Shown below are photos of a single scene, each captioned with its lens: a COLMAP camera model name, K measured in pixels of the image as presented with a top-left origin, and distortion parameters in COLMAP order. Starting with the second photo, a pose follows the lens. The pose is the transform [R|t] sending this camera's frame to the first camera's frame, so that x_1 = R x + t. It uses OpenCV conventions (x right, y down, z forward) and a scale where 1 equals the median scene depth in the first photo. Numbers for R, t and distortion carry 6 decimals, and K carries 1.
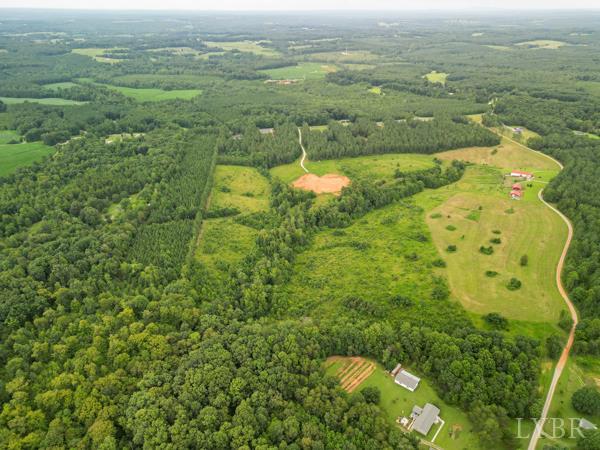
lens RADIAL K [[414.4, 0, 300.0], [0, 414.4, 225.0], [0, 0, 1]] dist [0.062489, -0.051240]
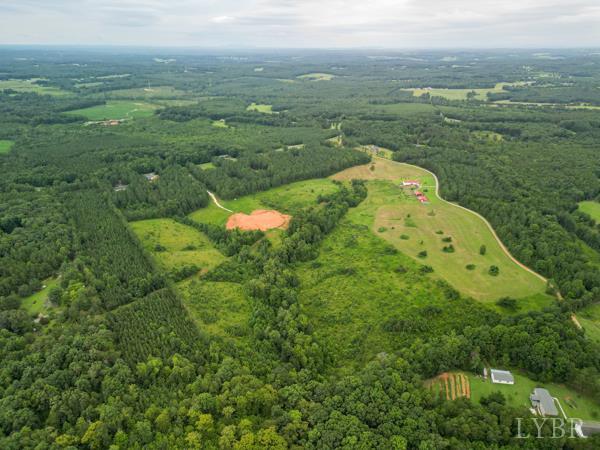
lens RADIAL K [[414.4, 0, 300.0], [0, 414.4, 225.0], [0, 0, 1]] dist [0.062489, -0.051240]
pose [[0.873907, -0.187569, 0.448446, -0.256743], [0.218906, 0.975570, -0.018545, -0.044661], [-0.434012, 0.114374, 0.893617, 0.085251]]
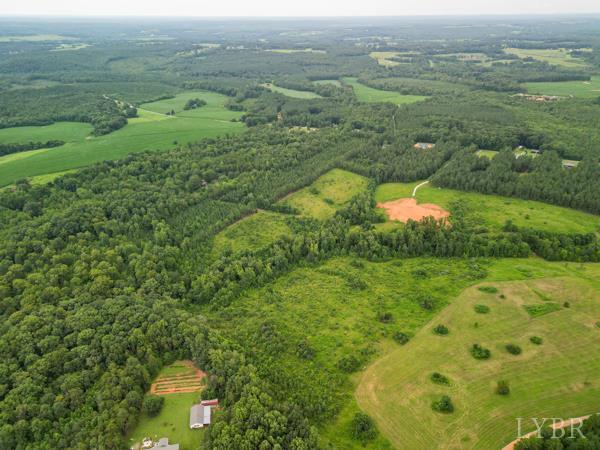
lens RADIAL K [[414.4, 0, 300.0], [0, 414.4, 225.0], [0, 0, 1]] dist [0.062489, -0.051240]
pose [[0.756071, 0.287649, -0.587889, 0.349696], [-0.293550, 0.951865, 0.088211, -0.071695], [0.584965, 0.105881, 0.804117, 0.144244]]
